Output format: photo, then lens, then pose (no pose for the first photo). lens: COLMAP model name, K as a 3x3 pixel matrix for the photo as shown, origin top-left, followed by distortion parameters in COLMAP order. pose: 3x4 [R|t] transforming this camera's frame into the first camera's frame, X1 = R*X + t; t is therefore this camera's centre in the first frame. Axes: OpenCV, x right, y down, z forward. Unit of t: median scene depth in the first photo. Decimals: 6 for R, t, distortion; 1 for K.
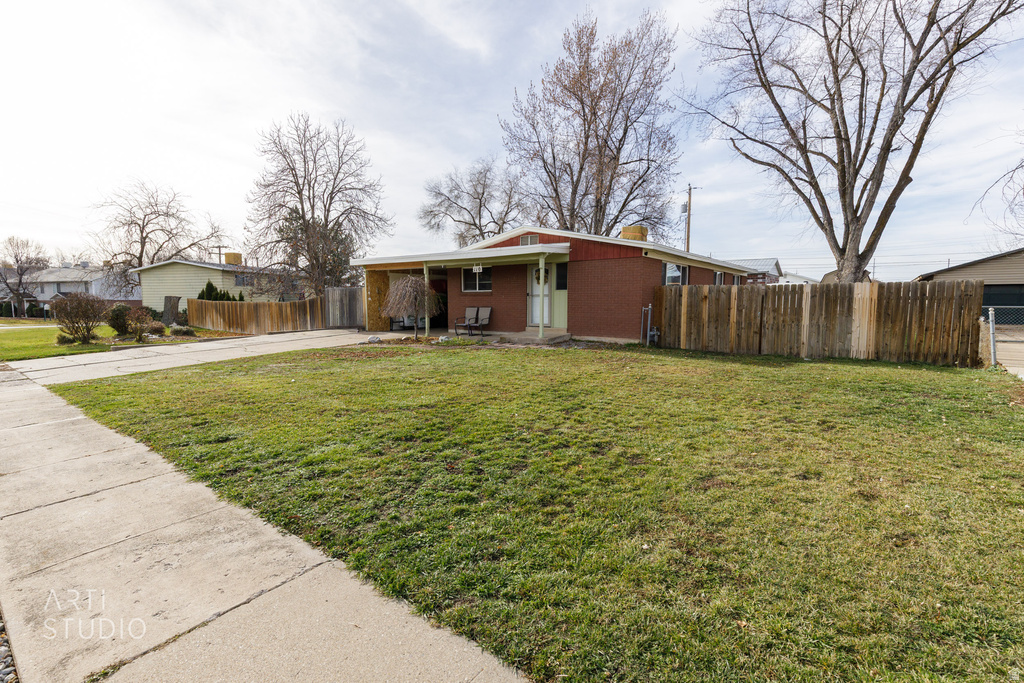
lens RADIAL K [[463.3, 0, 511.7], [0, 463.3, 344.6], [0, 0, 1]] dist [0.010621, -0.001786]
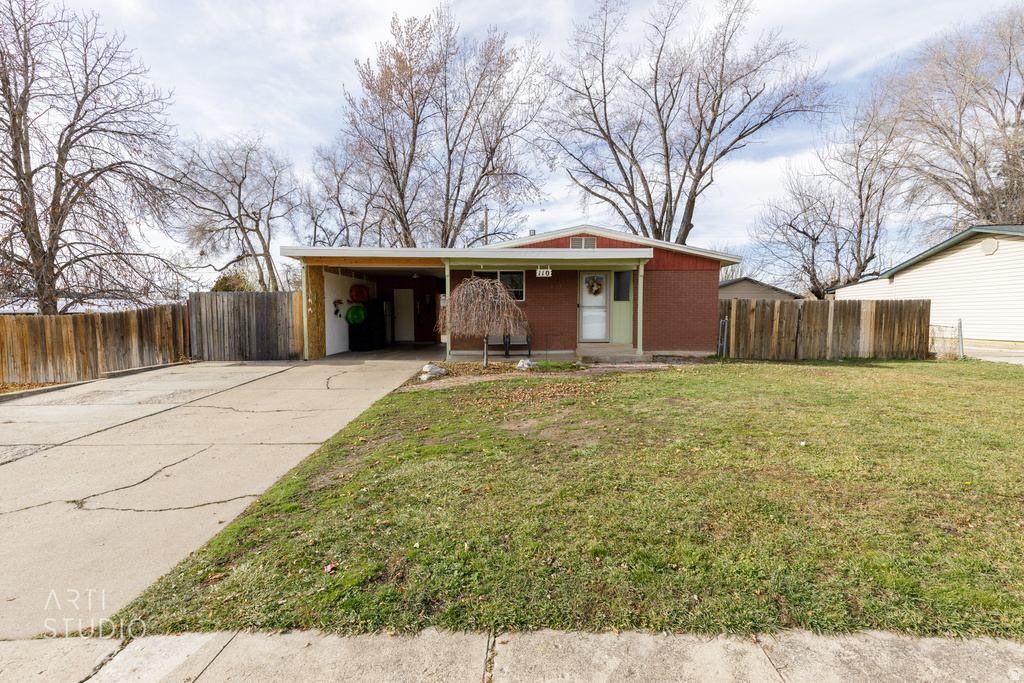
lens RADIAL K [[463.3, 0, 511.9], [0, 463.3, 346.1], [0, 0, 1]] dist [0.010621, -0.001786]
pose [[0.798586, -0.037475, 0.600713, -0.592373], [0.056854, 0.998294, -0.013304, -0.029817], [-0.599189, 0.044777, 0.799354, 0.398597]]
